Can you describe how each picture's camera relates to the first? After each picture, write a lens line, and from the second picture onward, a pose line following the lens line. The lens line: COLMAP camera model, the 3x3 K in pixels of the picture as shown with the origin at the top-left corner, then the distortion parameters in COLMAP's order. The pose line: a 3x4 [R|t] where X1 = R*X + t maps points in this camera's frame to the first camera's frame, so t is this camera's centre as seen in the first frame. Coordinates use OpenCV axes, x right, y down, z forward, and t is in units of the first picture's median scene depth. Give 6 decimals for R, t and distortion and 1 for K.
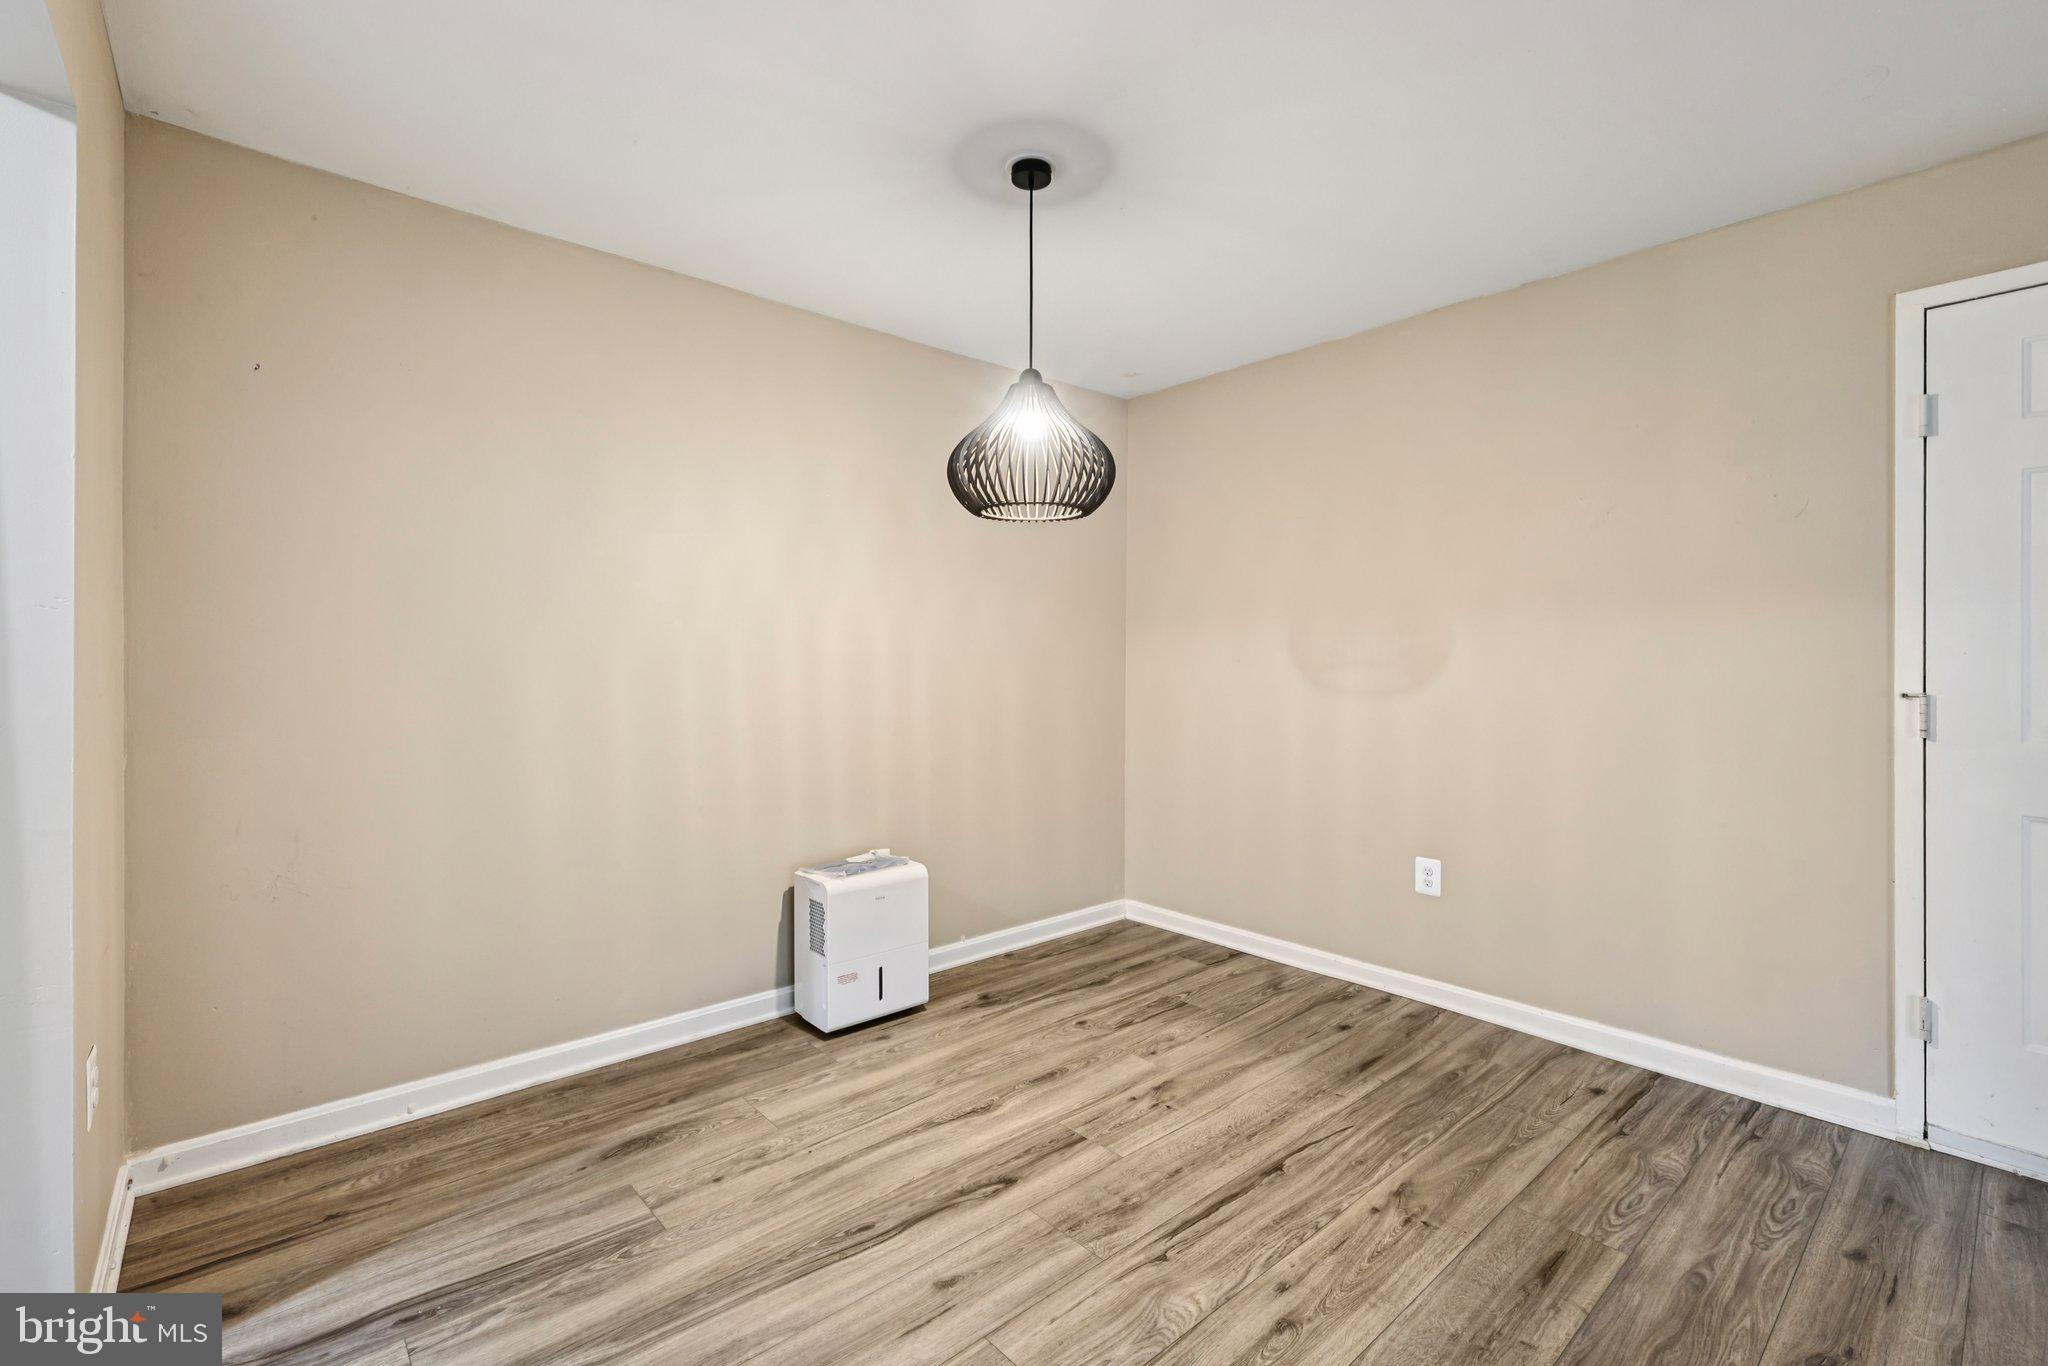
lens RADIAL K [[896.7, 0, 1030.1], [0, 896.7, 664.3], [0, 0, 1]] dist [0.001179, 0.000755]
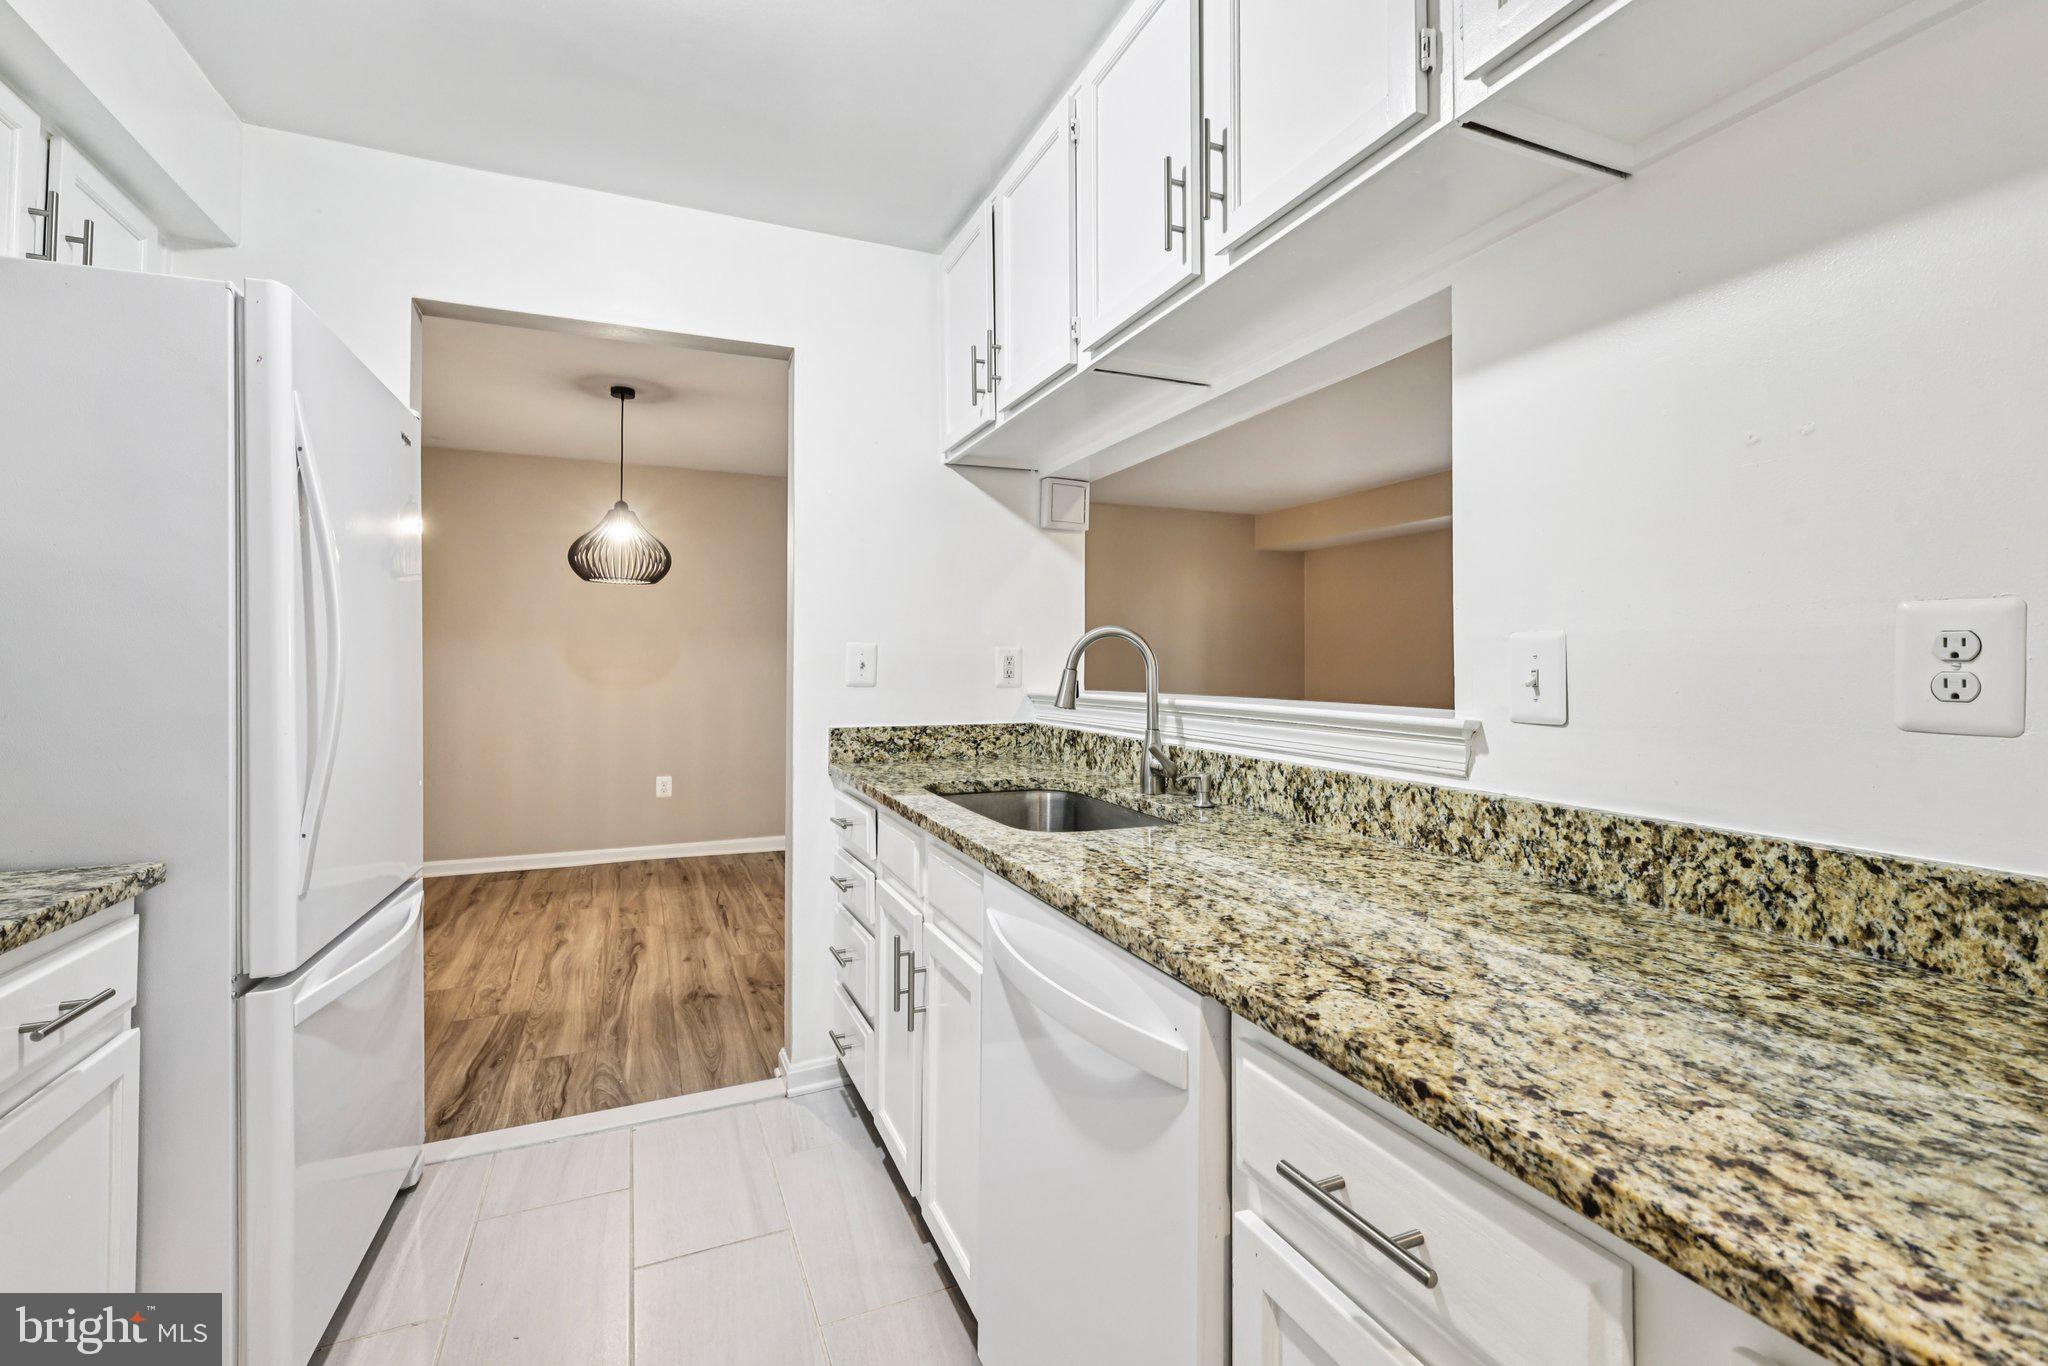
lens RADIAL K [[902.5, 0, 1025.3], [0, 902.5, 645.1], [0, 0, 1]] dist [0.002561, 0.000280]
pose [[0.313539, 0.020487, 0.949354, -1.387103], [0.002391, 0.999747, -0.022365, -0.000717], [-0.949572, 0.009282, 0.313411, -0.317347]]
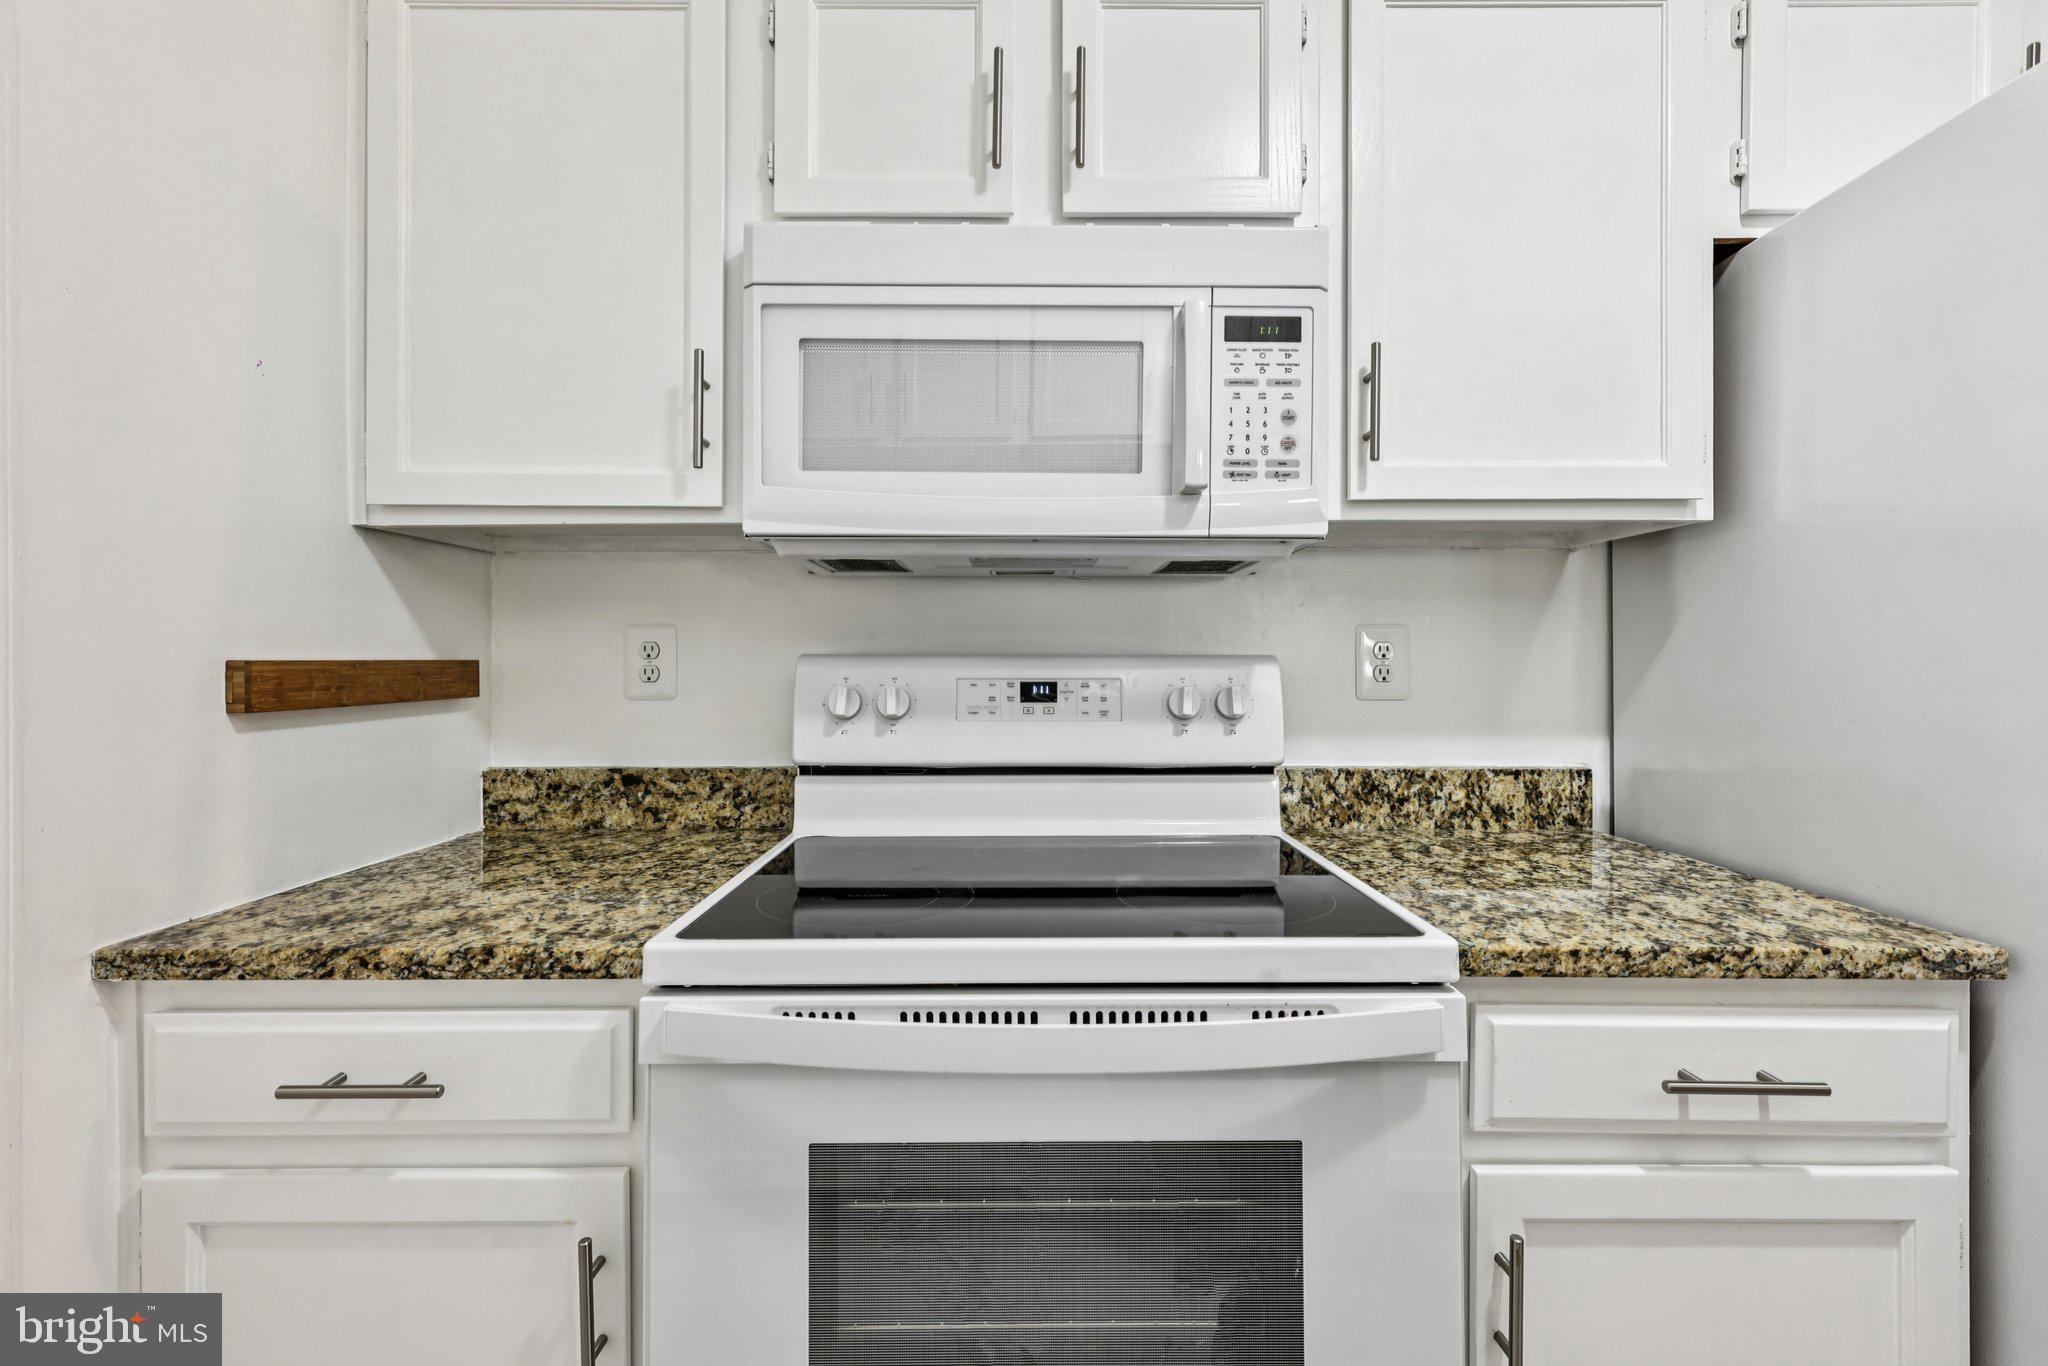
lens RADIAL K [[895.3, 0, 1015.4], [0, 895.3, 667.8], [0, 0, 1]] dist [0.001936, 0.000300]
pose [[0.746900, 0.000253, -0.664936, -1.088224], [0.000549, 0.999999, 0.000998, 0.001076], [0.664936, -0.001111, 0.746900, -0.193229]]
